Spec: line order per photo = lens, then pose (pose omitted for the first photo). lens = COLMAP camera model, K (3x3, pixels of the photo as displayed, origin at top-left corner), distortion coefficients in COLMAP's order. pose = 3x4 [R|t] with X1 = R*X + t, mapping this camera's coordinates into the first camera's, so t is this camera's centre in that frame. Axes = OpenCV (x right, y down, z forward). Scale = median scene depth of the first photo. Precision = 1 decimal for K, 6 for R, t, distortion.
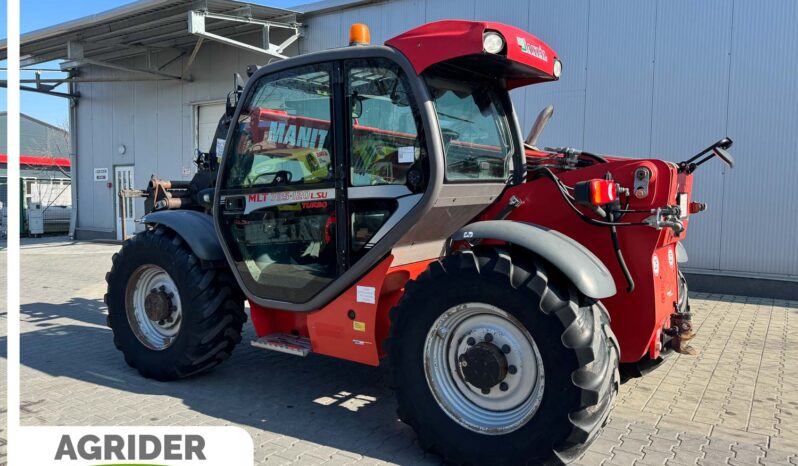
lens RADIAL K [[631.3, 0, 369.6], [0, 631.3, 233.2], [0, 0, 1]] dist [0.163401, -0.277402]
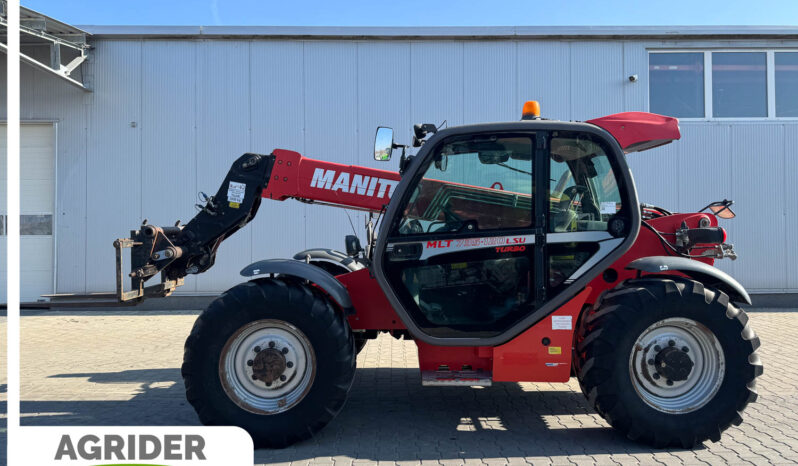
lens RADIAL K [[631.3, 0, 369.6], [0, 631.3, 233.2], [0, 0, 1]] dist [0.163401, -0.277402]
pose [[0.804619, -0.015313, 0.593594, -0.932603], [0.050093, 0.997854, -0.042159, -0.035905], [-0.591674, 0.063657, 0.803660, 0.212012]]
